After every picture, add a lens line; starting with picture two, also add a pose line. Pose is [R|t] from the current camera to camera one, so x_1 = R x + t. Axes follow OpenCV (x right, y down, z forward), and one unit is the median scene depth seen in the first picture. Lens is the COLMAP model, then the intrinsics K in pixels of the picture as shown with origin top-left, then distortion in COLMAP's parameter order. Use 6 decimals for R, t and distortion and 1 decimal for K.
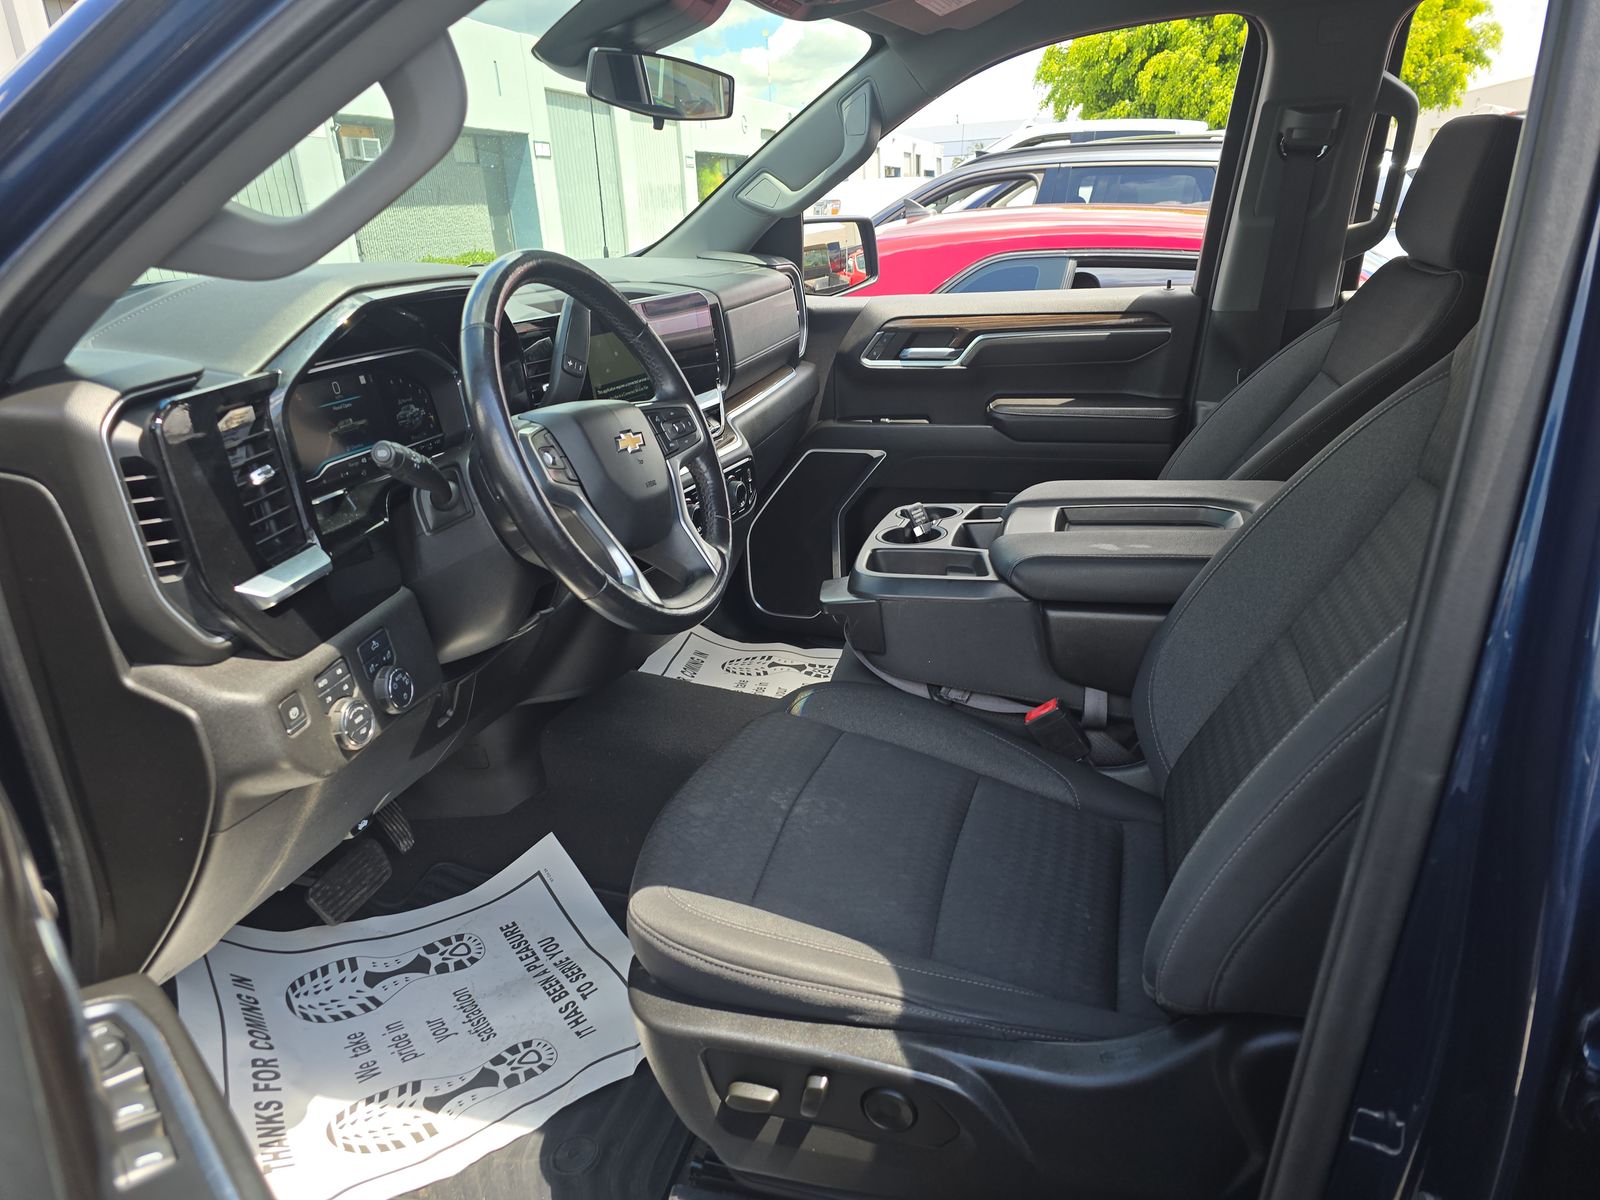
lens RADIAL K [[1079.8, 0, 800.0], [0, 1079.8, 600.0], [0, 0, 1]] dist [0.042434, -0.034851]
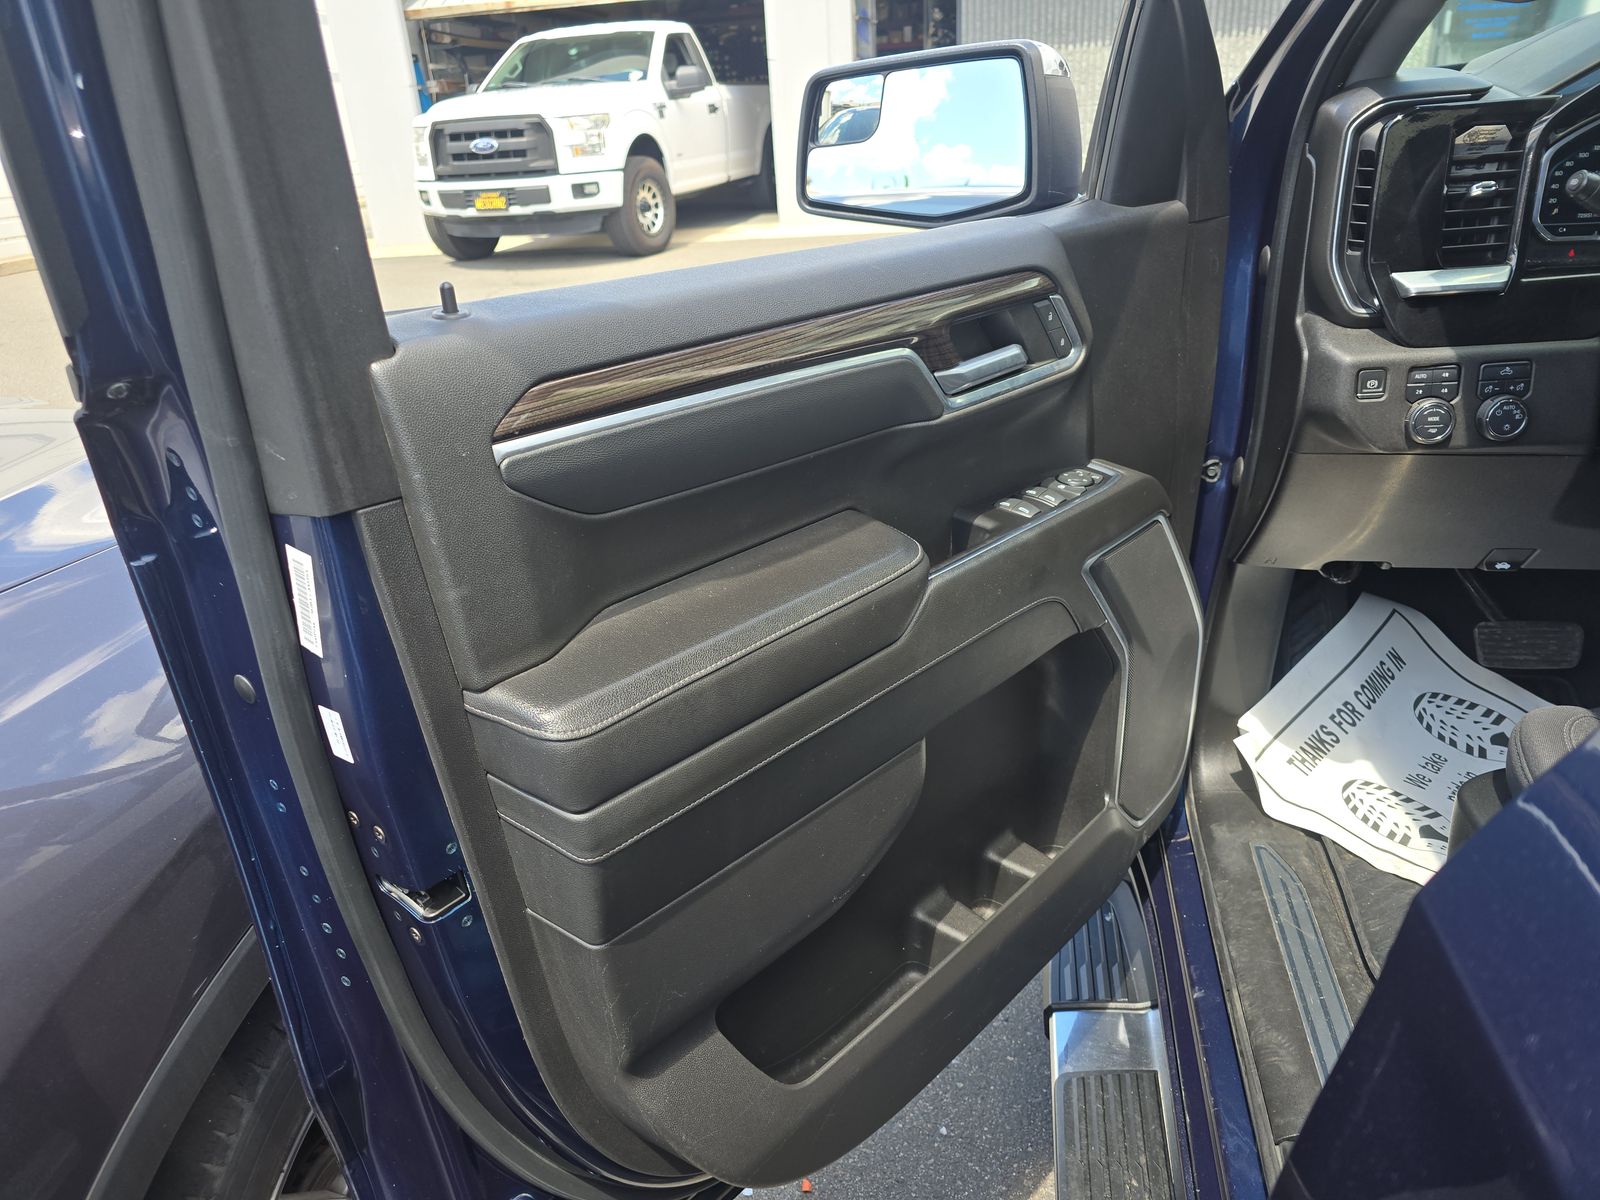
lens RADIAL K [[1079.8, 0, 800.0], [0, 1079.8, 600.0], [0, 0, 1]] dist [0.042434, -0.034851]
pose [[0.083105, 0.441172, -0.893566, 0.493720], [-0.290445, 0.868462, 0.401765, 0.005687], [0.953276, 0.226143, 0.200310, 0.135484]]
